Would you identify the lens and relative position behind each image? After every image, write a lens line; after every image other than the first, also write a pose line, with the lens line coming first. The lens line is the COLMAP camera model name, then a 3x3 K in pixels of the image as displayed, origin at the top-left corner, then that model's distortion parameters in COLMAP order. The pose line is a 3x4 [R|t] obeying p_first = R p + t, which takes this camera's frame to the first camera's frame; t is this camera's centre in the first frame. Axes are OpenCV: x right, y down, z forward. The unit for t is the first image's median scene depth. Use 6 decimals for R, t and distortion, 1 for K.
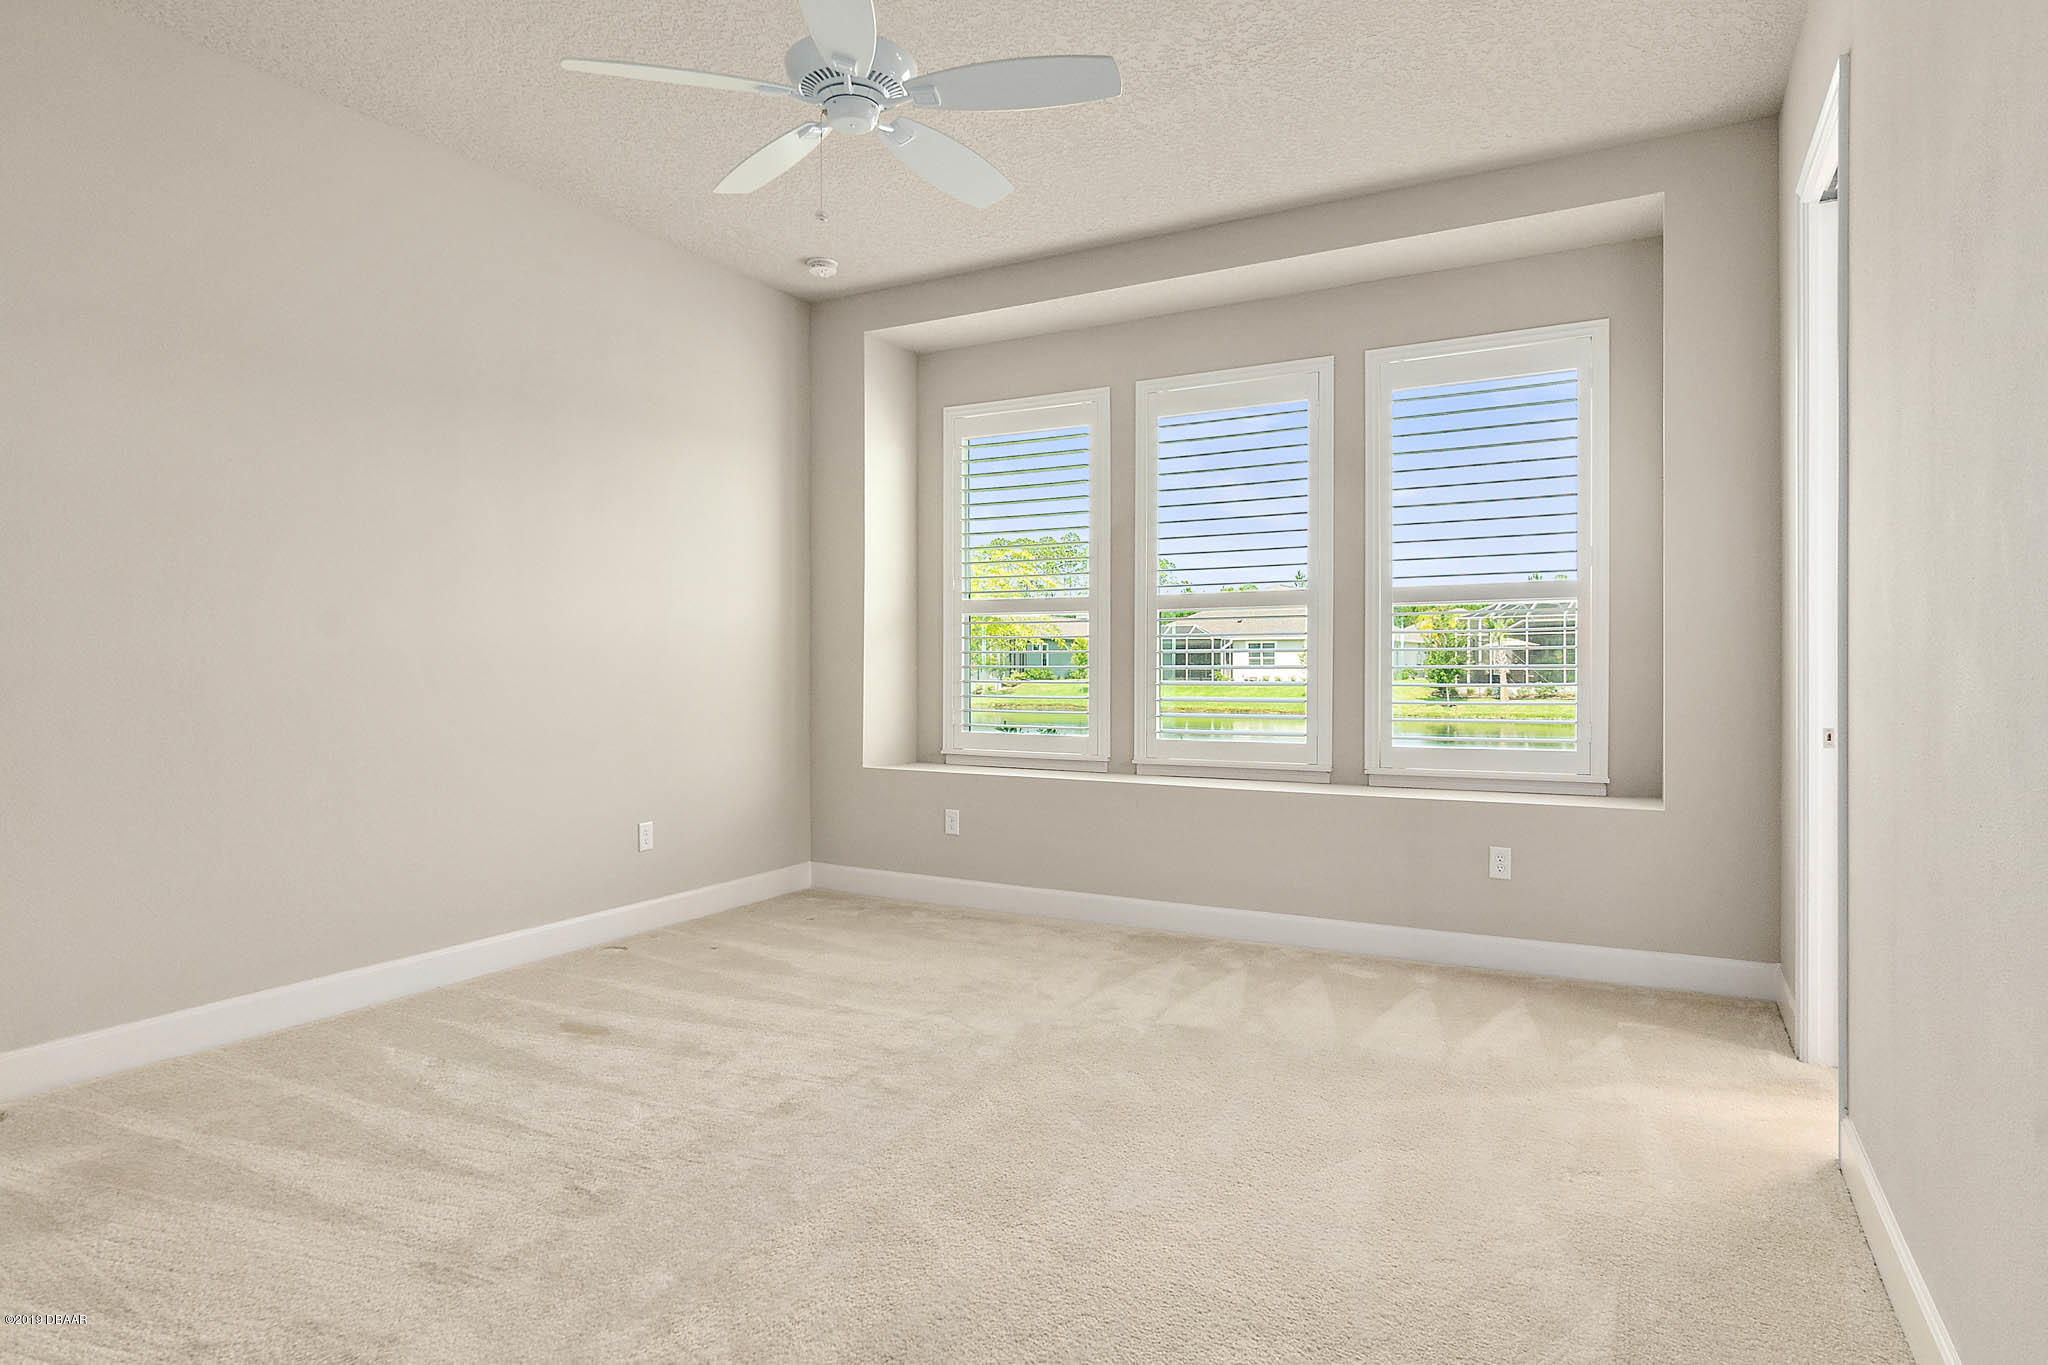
lens RADIAL K [[1173.7, 0, 1034.8], [0, 1173.7, 672.9], [0, 0, 1]] dist [0.003140, -0.002111]
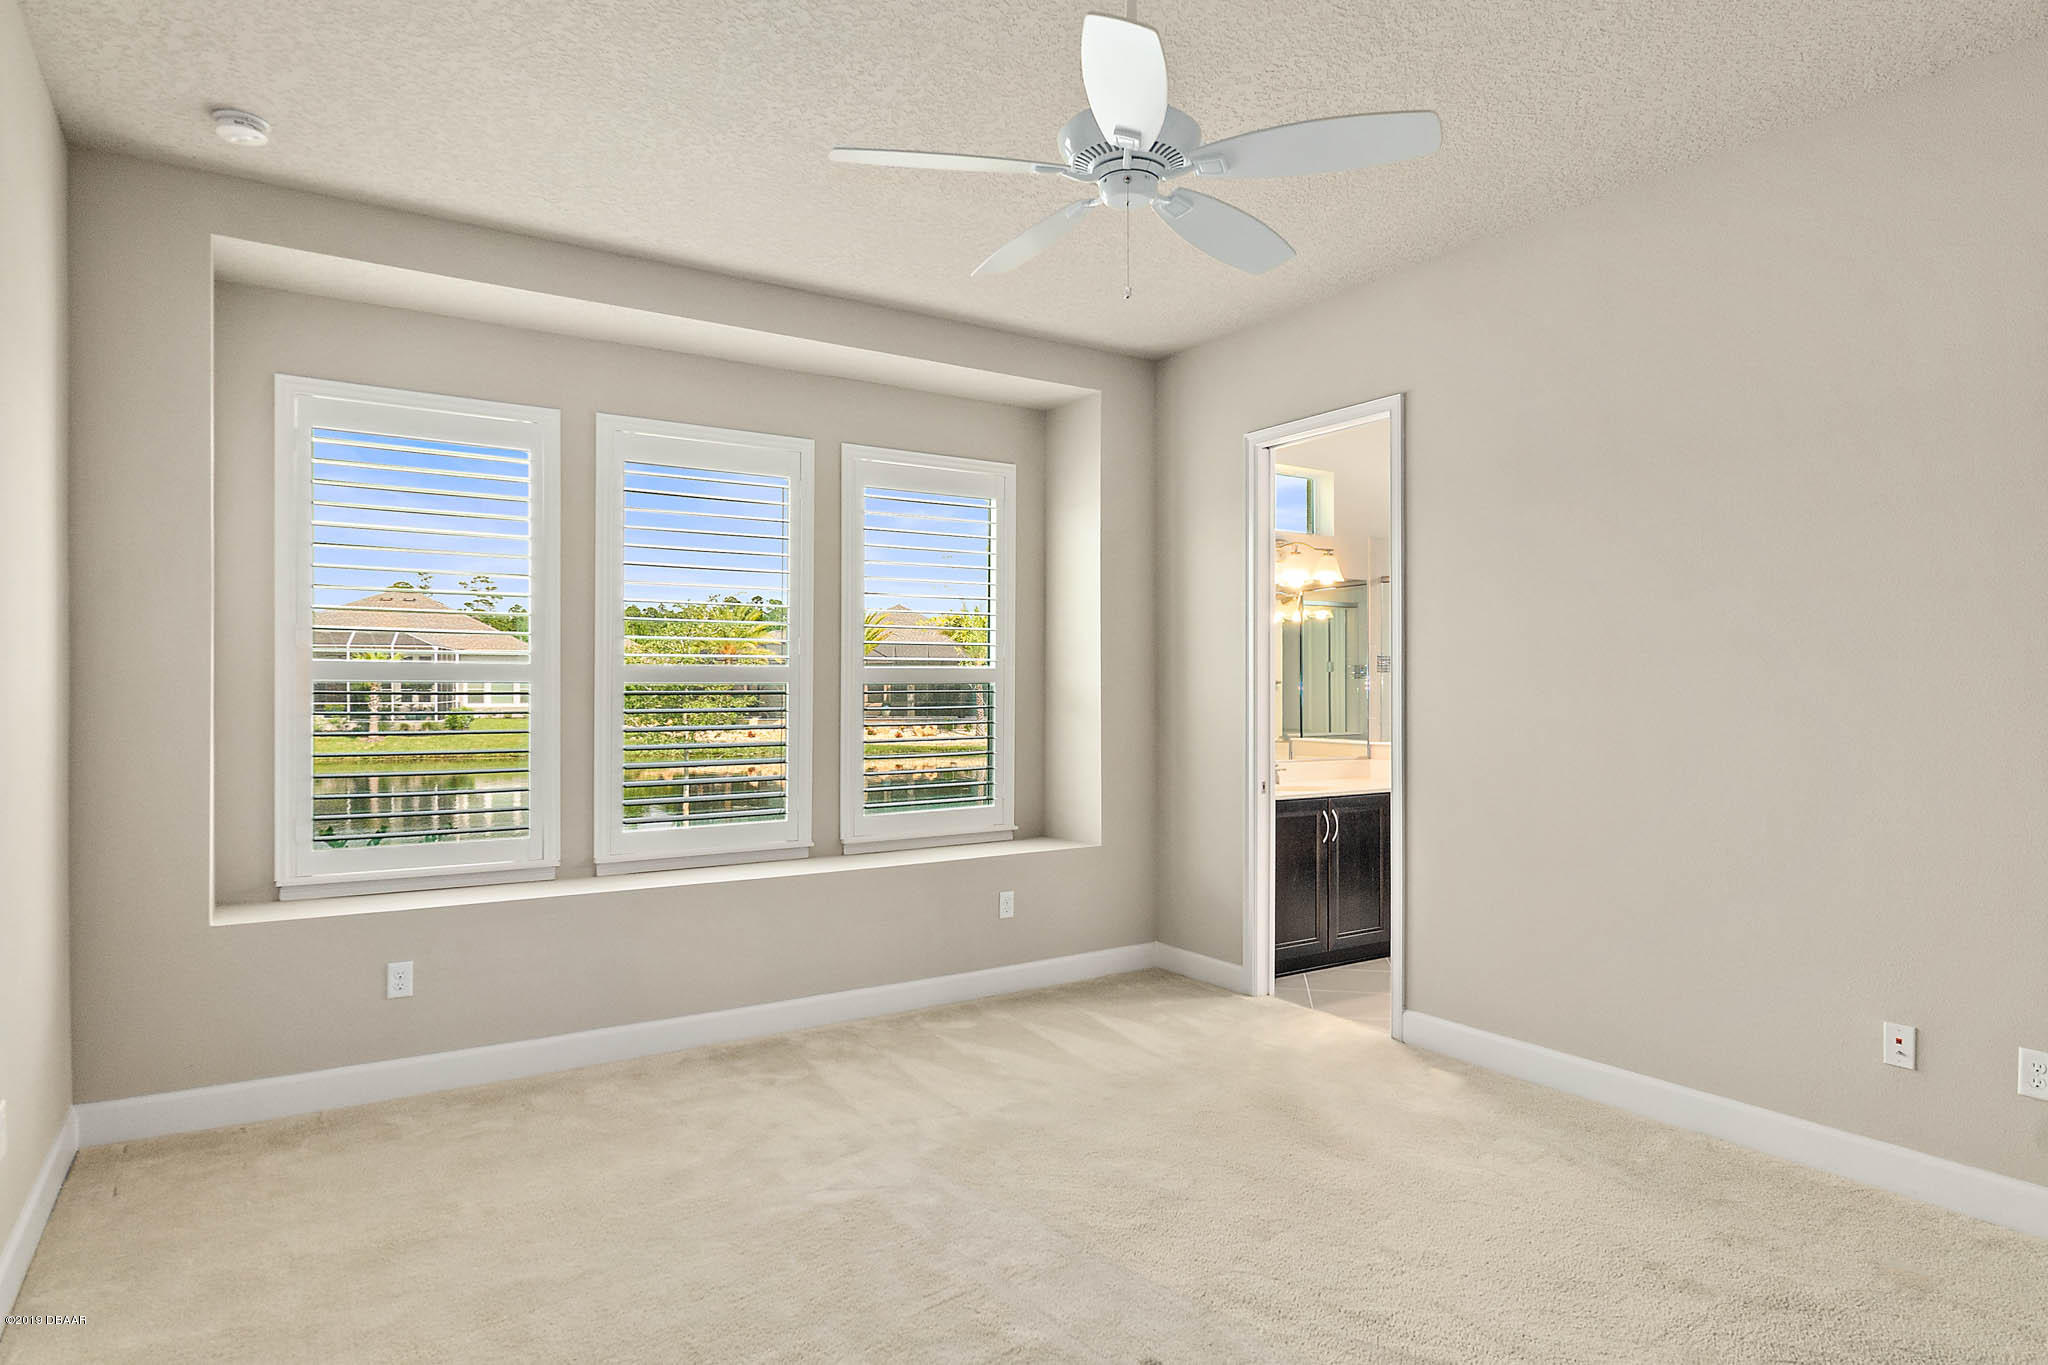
lens RADIAL K [[1173.7, 0, 1010.8], [0, 1173.7, 691.3], [0, 0, 1]] dist [0.003140, -0.002111]
pose [[0.460800, 0.001023, 0.887504, -0.593702], [0.007157, 0.999963, -0.004869, -0.045848], [-0.887475, 0.008596, 0.460775, 0.387769]]
